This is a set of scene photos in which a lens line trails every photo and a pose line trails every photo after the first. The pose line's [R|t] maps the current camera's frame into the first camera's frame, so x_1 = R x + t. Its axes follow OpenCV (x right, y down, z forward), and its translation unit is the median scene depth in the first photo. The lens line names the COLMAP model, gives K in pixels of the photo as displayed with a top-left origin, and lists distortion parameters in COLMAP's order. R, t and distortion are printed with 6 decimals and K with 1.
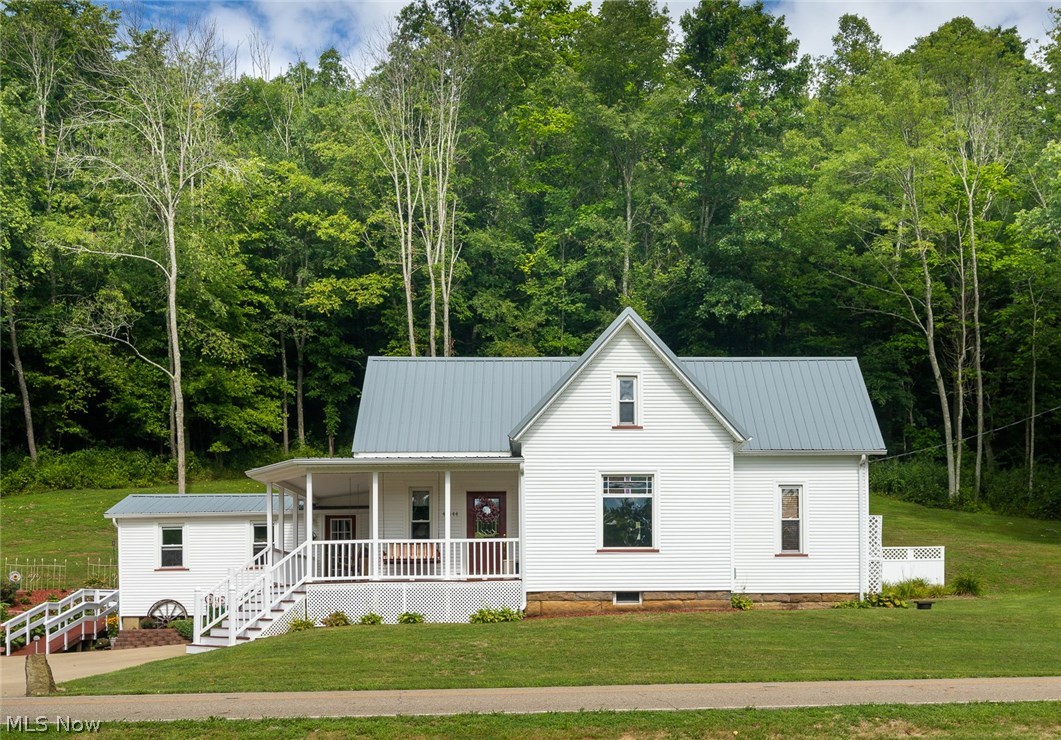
lens RADIAL K [[1251.3, 0, 587.6], [0, 1251.3, 591.7], [0, 0, 1]] dist [0.008024, 0.031650]
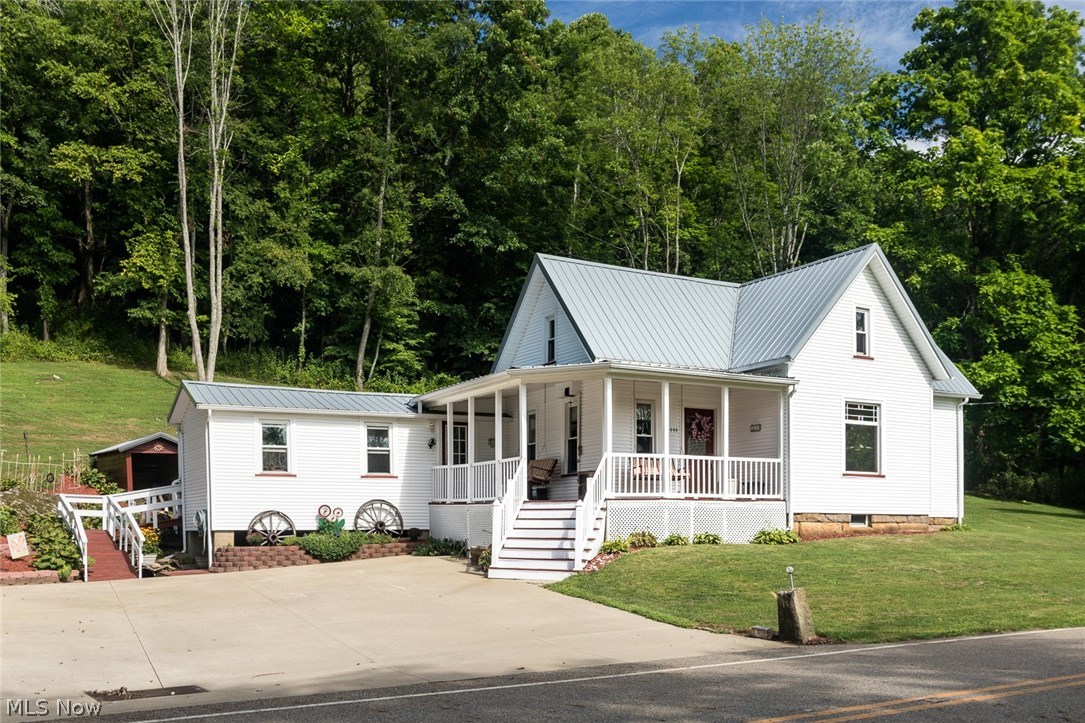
lens RADIAL K [[1090.2, 0, 542.4], [0, 1090.2, 537.0], [0, 0, 1]] dist [0.005841, 0.009130]
pose [[0.867887, 0.005181, 0.496734, -0.324847], [-0.022037, 0.999363, 0.028080, -0.000378], [-0.496272, -0.035317, 0.867448, 0.166465]]
